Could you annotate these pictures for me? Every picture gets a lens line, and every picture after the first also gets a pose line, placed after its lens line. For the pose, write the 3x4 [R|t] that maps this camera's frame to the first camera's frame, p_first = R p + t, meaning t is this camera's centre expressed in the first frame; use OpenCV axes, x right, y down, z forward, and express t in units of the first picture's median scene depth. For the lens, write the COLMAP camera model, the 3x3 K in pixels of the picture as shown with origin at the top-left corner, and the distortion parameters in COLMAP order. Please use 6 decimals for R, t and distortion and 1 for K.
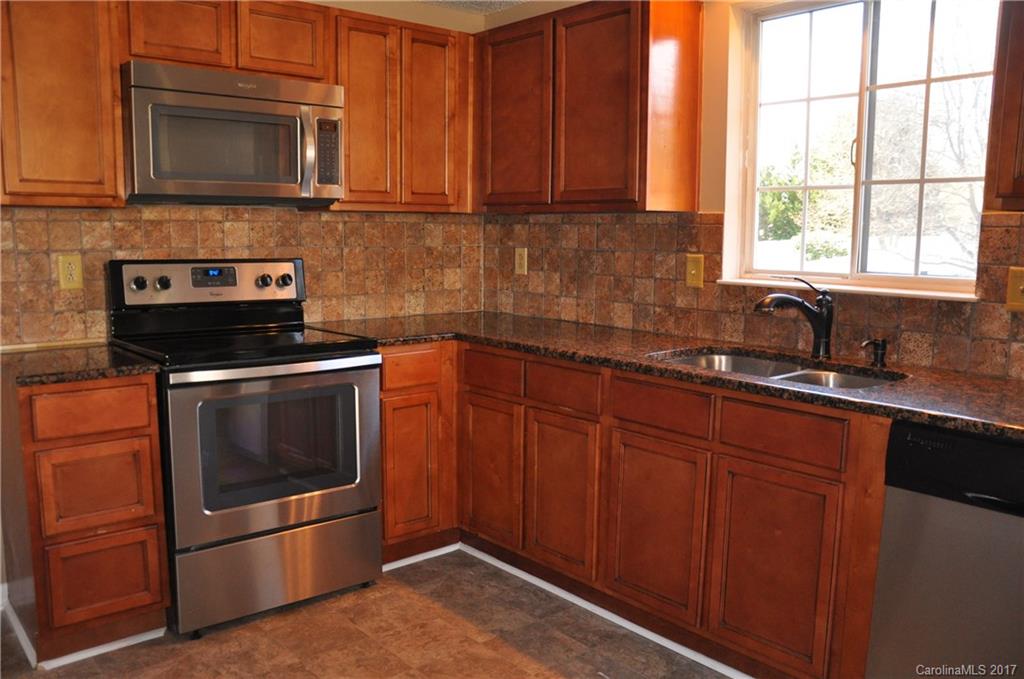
lens RADIAL K [[830.0, 0, 508.5], [0, 830.0, 347.7], [0, 0, 1]] dist [-0.140720, 0.124150]
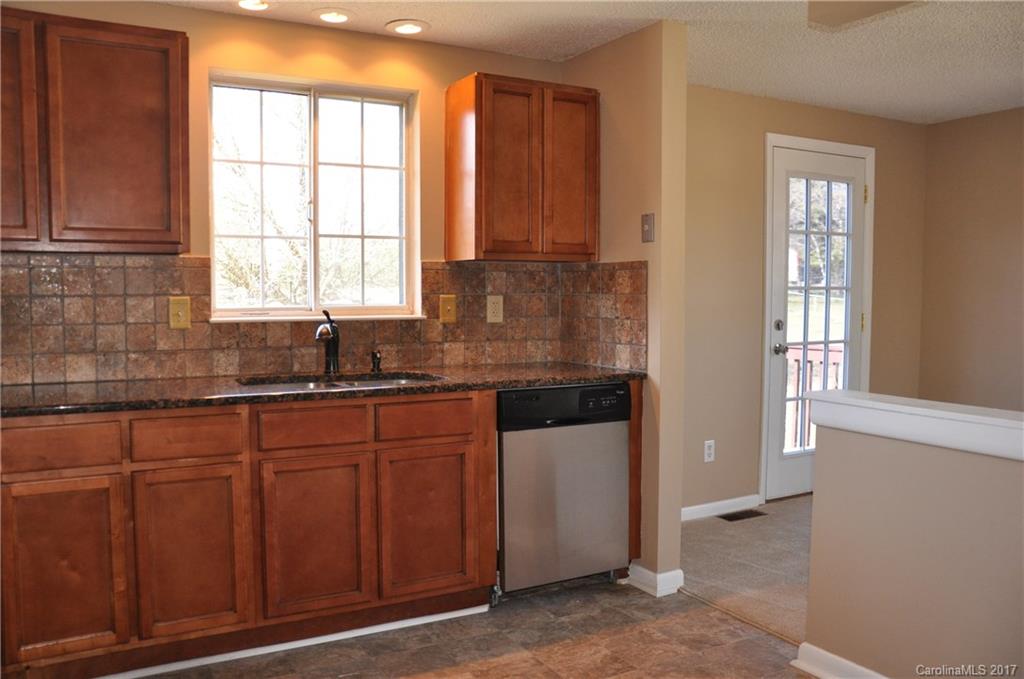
lens RADIAL K [[830.0, 0, 509.1], [0, 830.0, 344.7], [0, 0, 1]] dist [-0.140720, 0.124150]
pose [[0.187987, -0.072553, 0.979488, -0.699776], [0.135748, 0.989616, 0.047250, -0.046574], [-0.972745, 0.124081, 0.195884, 0.412561]]
